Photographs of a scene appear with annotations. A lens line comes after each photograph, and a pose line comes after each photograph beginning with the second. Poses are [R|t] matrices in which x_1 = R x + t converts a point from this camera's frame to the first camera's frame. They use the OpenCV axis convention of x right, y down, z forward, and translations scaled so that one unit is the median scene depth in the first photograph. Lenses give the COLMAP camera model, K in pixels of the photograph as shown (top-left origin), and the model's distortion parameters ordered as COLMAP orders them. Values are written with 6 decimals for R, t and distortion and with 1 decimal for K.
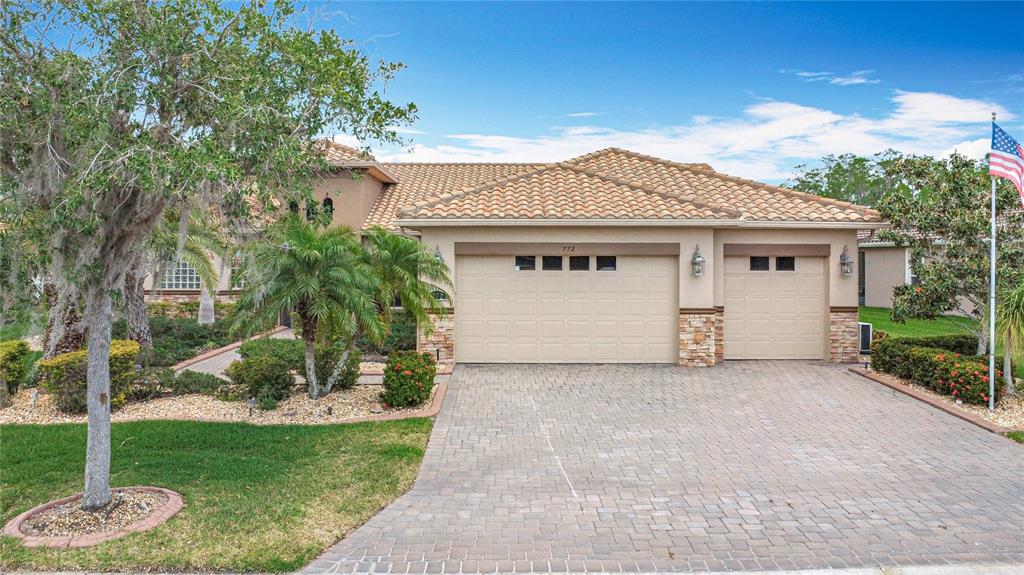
lens RADIAL K [[650.0, 0, 512.0], [0, 650.0, 287.5], [0, 0, 1]] dist [-0.023593, -0.001273]
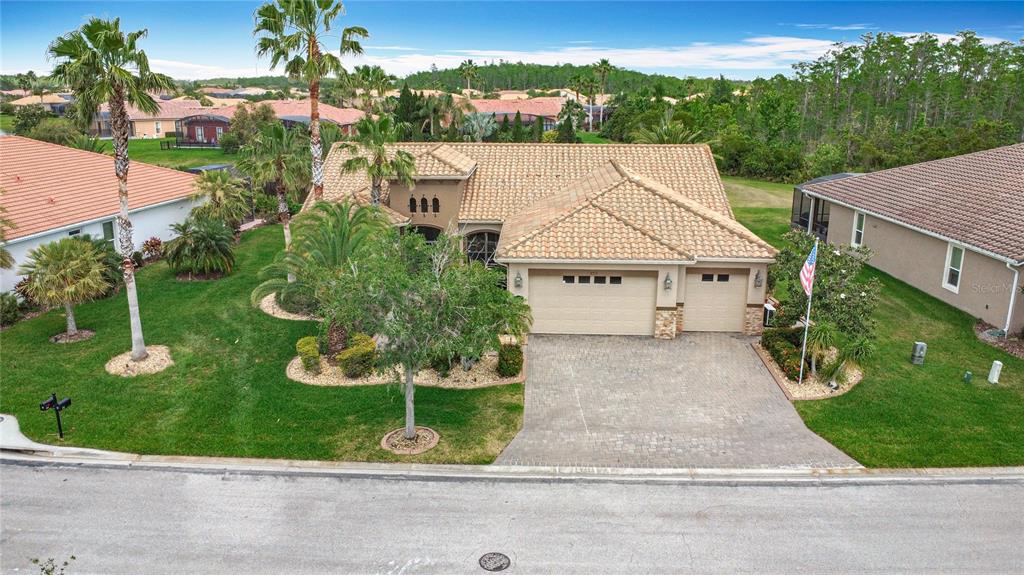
lens RADIAL K [[650.0, 0, 512.0], [0, 650.0, 287.5], [0, 0, 1]] dist [-0.023593, -0.001273]
pose [[0.998206, 0.010536, -0.058943, -0.030655], [0.004525, 0.968307, 0.249720, -0.494816], [0.059706, -0.249539, 0.966522, -0.760694]]
